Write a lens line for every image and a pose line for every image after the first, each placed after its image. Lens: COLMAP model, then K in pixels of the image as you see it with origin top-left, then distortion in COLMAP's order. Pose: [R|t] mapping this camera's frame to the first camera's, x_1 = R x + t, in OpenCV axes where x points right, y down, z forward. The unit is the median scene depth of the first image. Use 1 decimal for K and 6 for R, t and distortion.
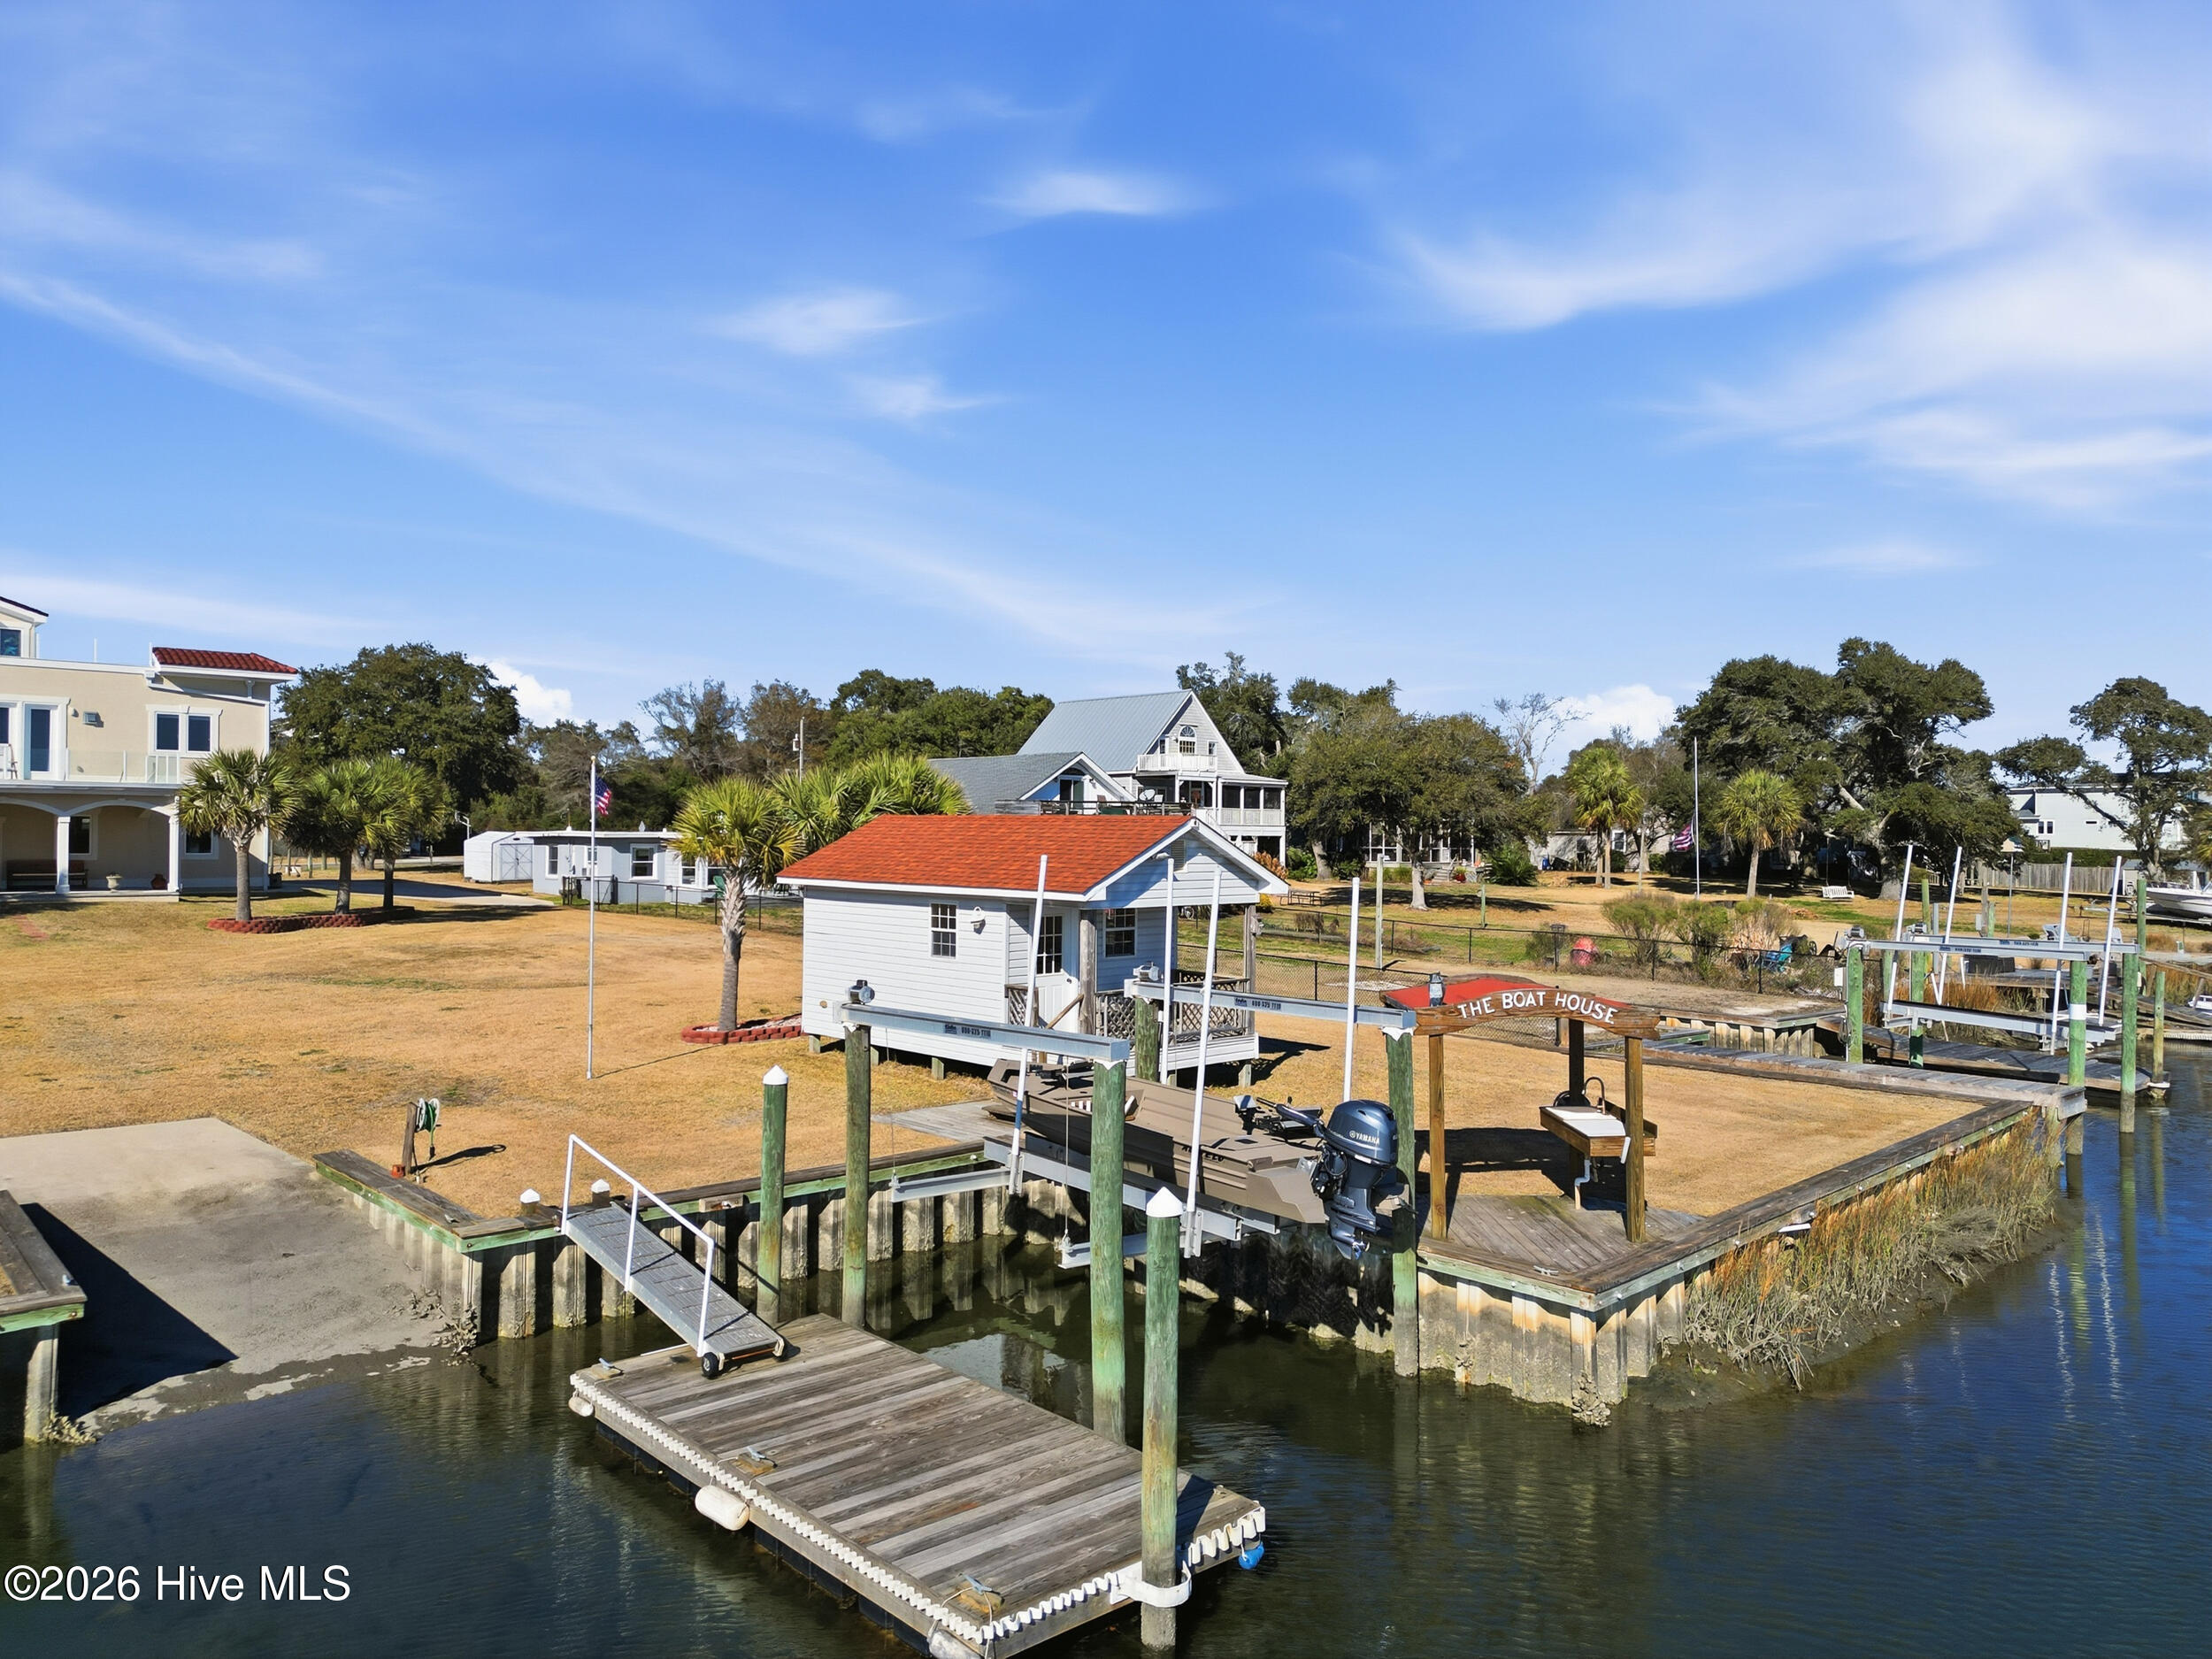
lens RADIAL K [[1563.7, 0, 1106.0], [0, 1563.7, 829.5], [0, 0, 1]] dist [0.093179, -0.110025]
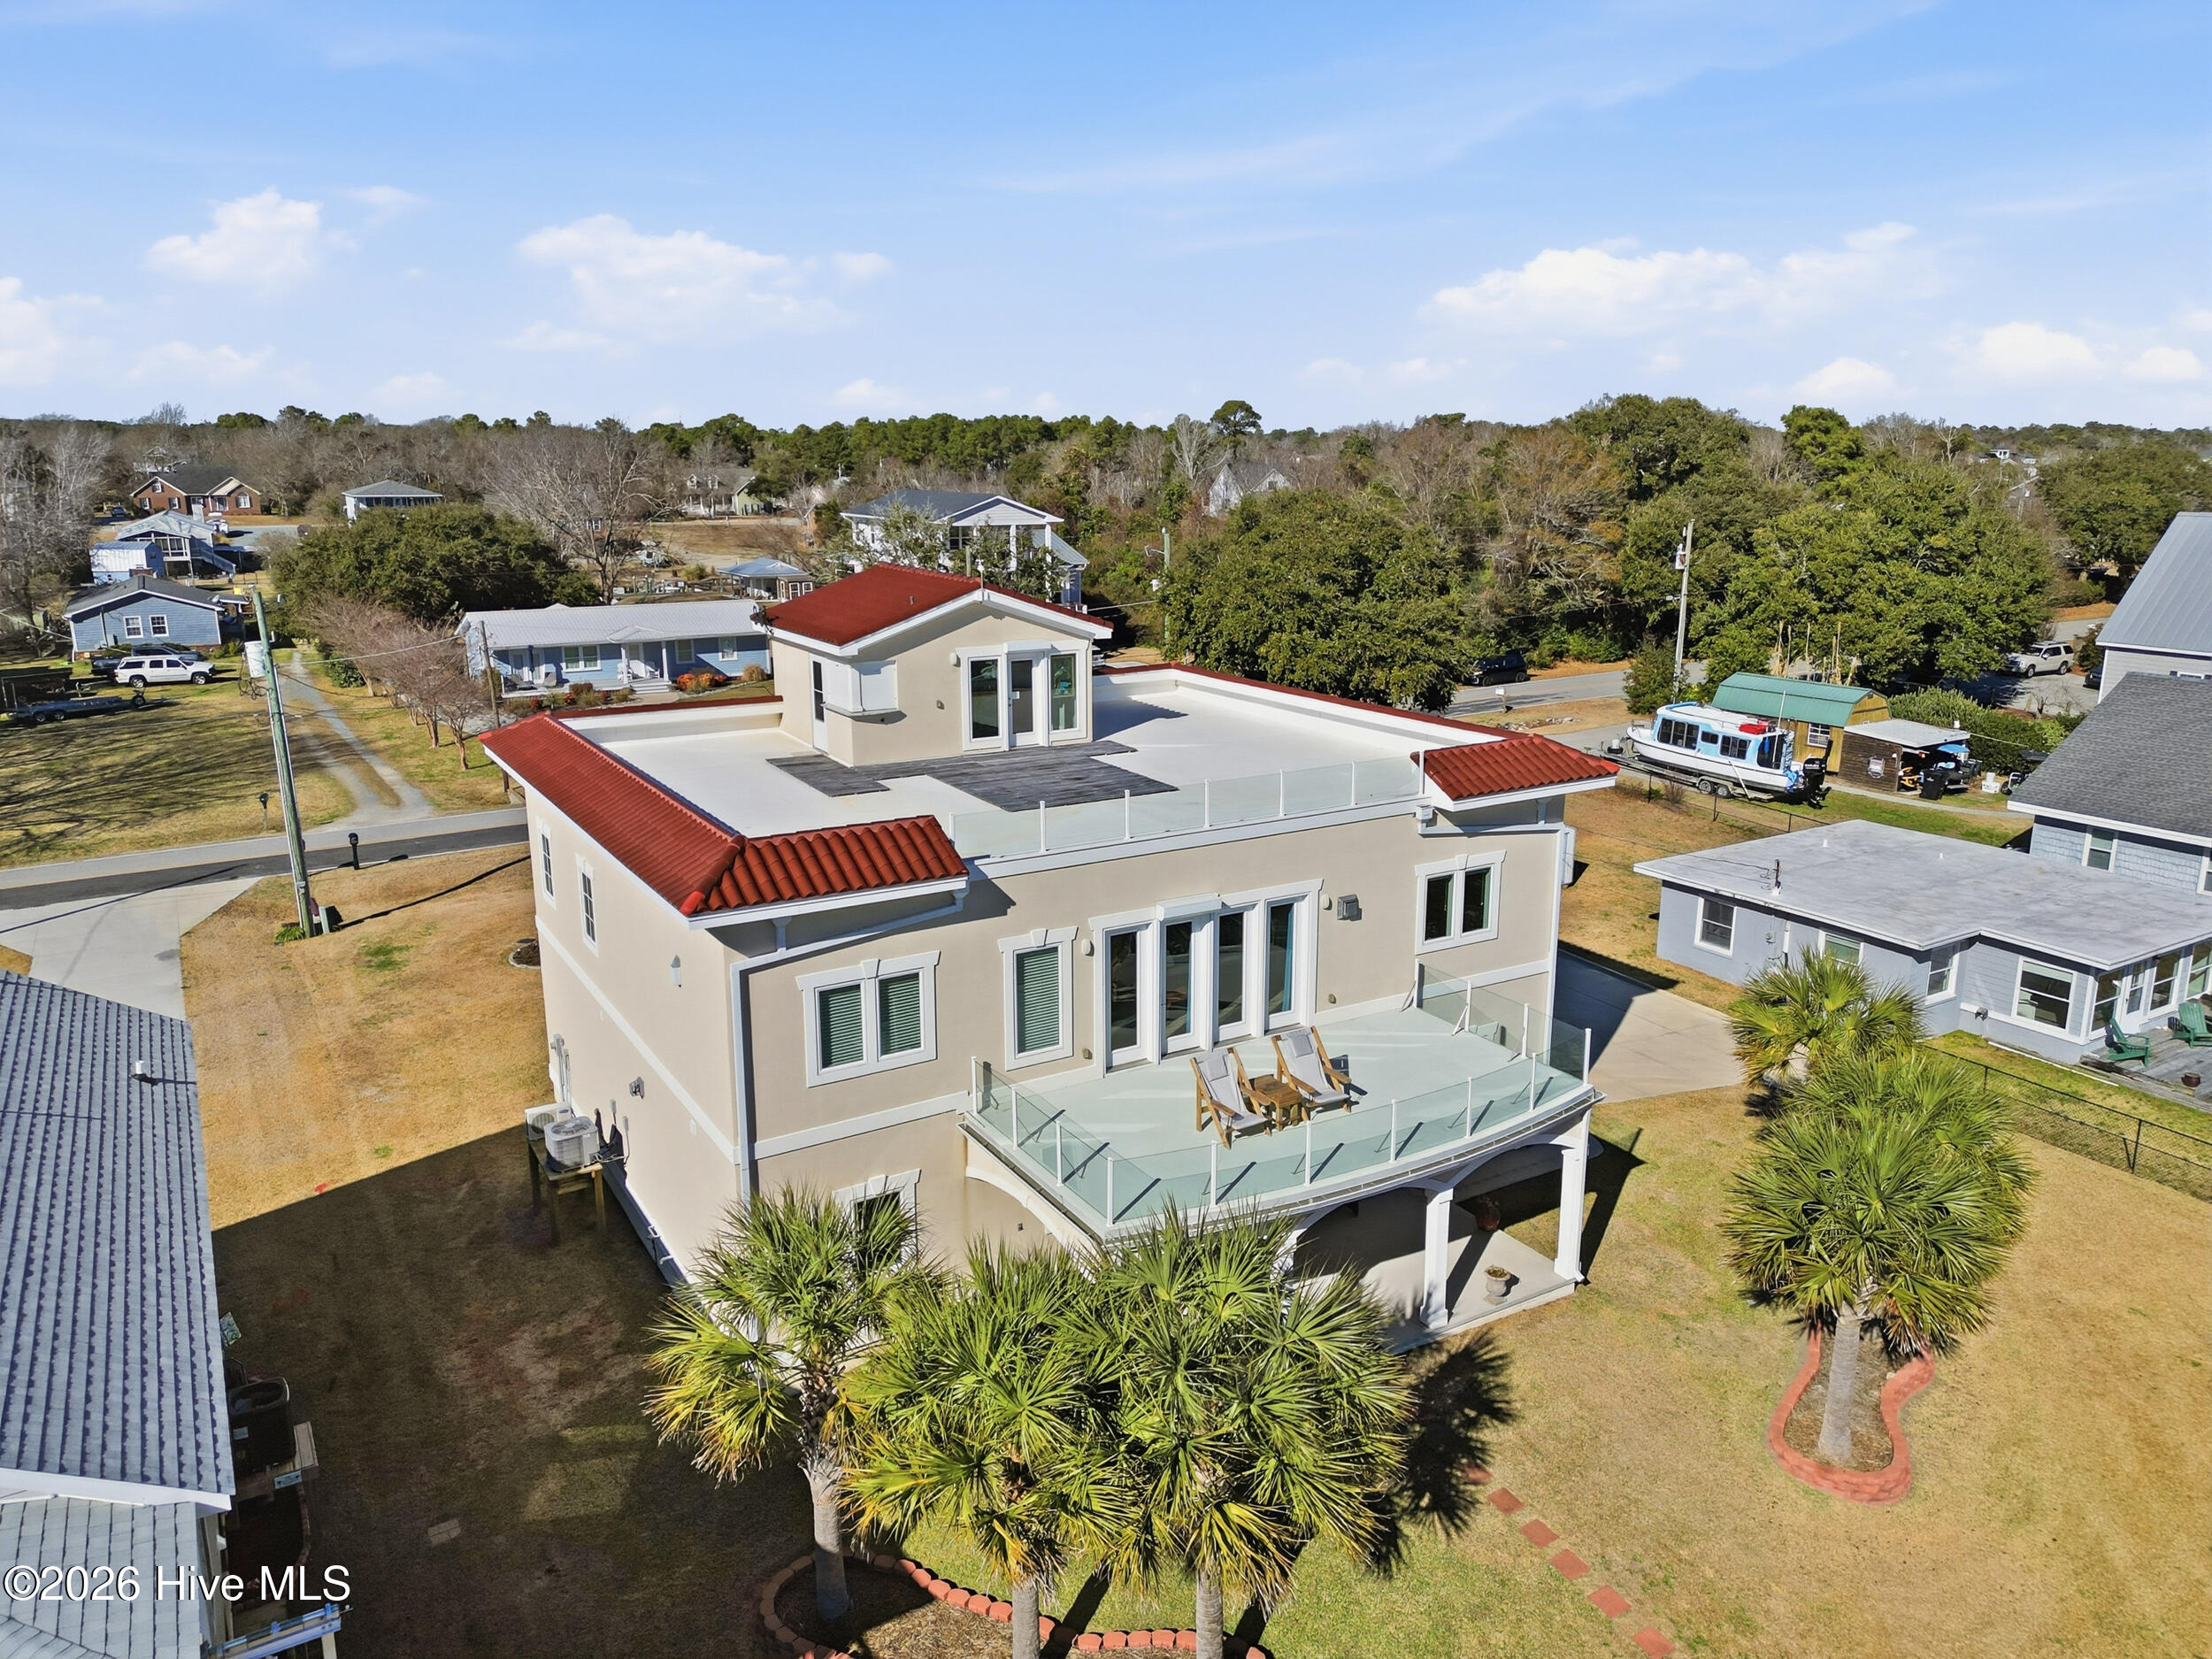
lens RADIAL K [[1563.7, 0, 1106.0], [0, 1563.7, 829.5], [0, 0, 1]] dist [0.093179, -0.110025]
pose [[0.978522, 0.044069, -0.201378, -0.594311], [0.006724, 0.969539, 0.244844, -0.221651], [0.206034, -0.240940, 0.948419, 0.467779]]
